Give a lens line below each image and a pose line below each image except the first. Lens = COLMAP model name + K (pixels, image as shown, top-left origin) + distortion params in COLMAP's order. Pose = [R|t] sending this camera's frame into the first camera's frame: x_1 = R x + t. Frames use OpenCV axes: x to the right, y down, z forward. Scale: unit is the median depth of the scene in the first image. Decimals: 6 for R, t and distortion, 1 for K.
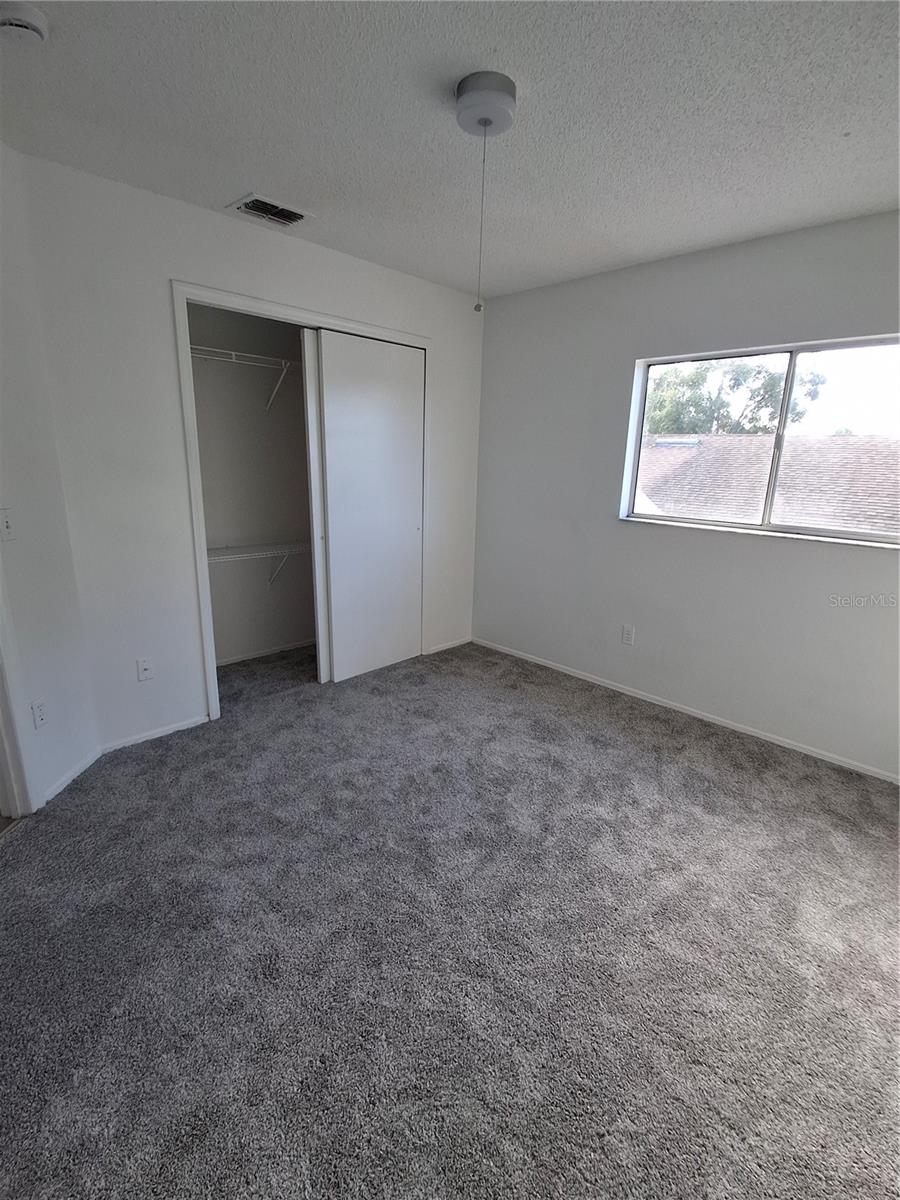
lens RADIAL K [[552.1, 0, 444.2], [0, 552.1, 602.6], [0, 0, 1]] dist [0.003054, -0.015225]
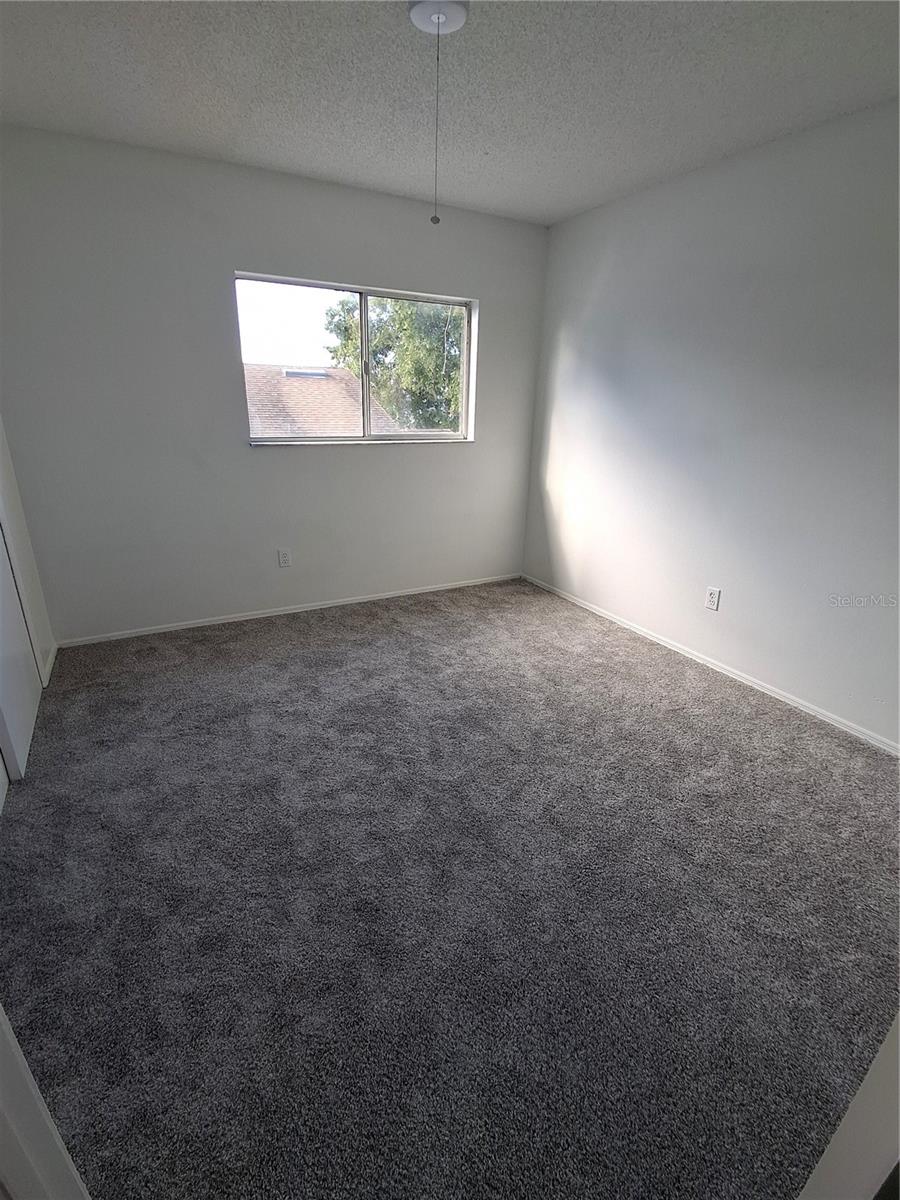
lens RADIAL K [[552.1, 0, 444.2], [0, 552.1, 602.6], [0, 0, 1]] dist [0.003054, -0.015225]
pose [[0.277832, -0.346609, 0.895919, -0.616769], [0.228400, 0.929728, 0.288860, -0.107148], [-0.933083, 0.124373, 0.337473, 0.435472]]
